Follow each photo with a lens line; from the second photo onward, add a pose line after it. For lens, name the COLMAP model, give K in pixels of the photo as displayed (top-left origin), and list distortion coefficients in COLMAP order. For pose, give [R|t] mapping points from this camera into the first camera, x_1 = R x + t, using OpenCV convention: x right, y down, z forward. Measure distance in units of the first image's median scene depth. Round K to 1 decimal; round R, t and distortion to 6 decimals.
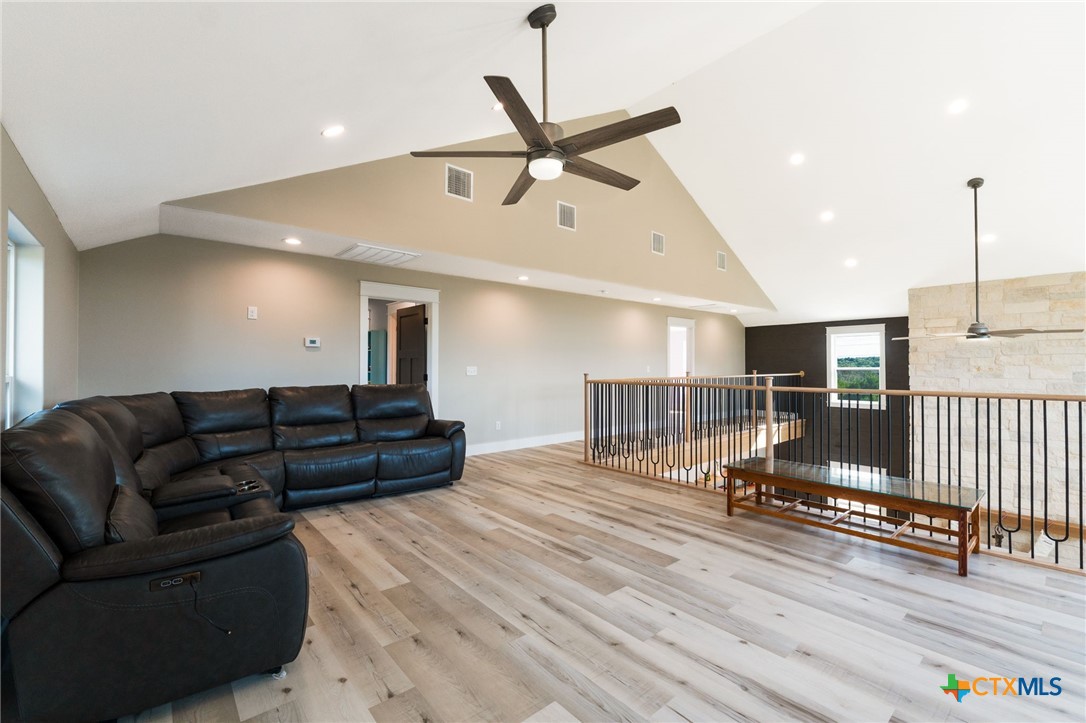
lens RADIAL K [[462.2, 0, 542.9], [0, 462.2, 363.1], [0, 0, 1]] dist [0.005117, 0.000342]
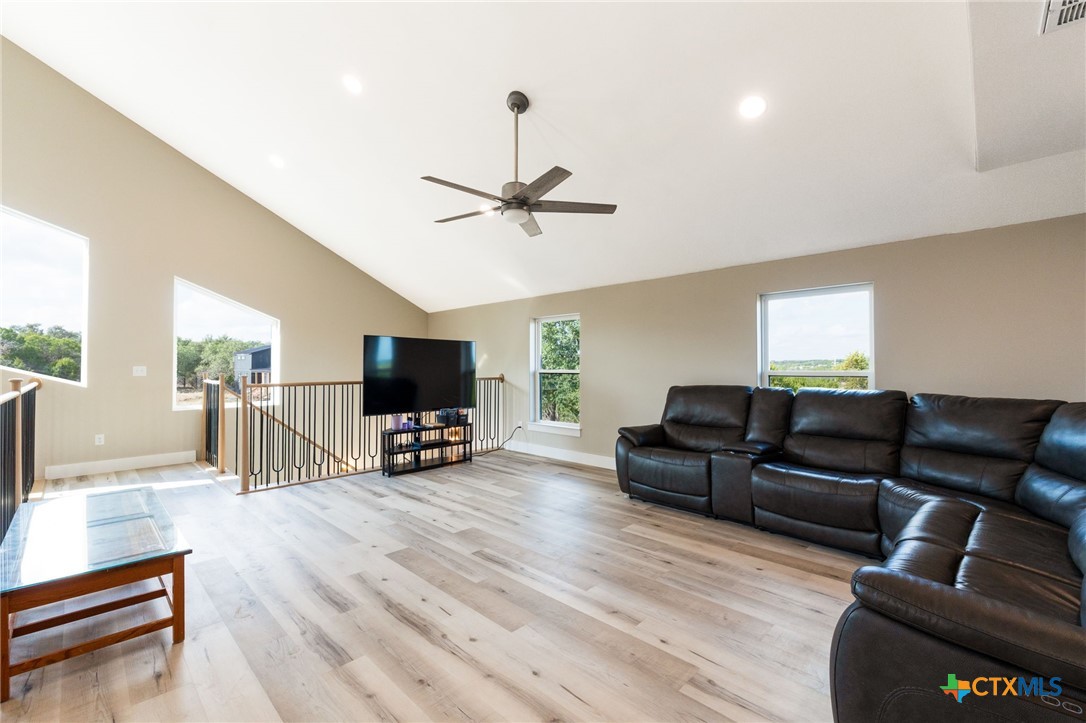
lens RADIAL K [[462.2, 0, 542.5], [0, 462.2, 363.6], [0, 0, 1]] dist [0.005117, 0.000342]
pose [[-0.995571, -0.000629, -0.094007, 0.044891], [0.000751, 0.999893, -0.014639, 0.020121], [0.094006, -0.014645, -0.995464, 1.896243]]
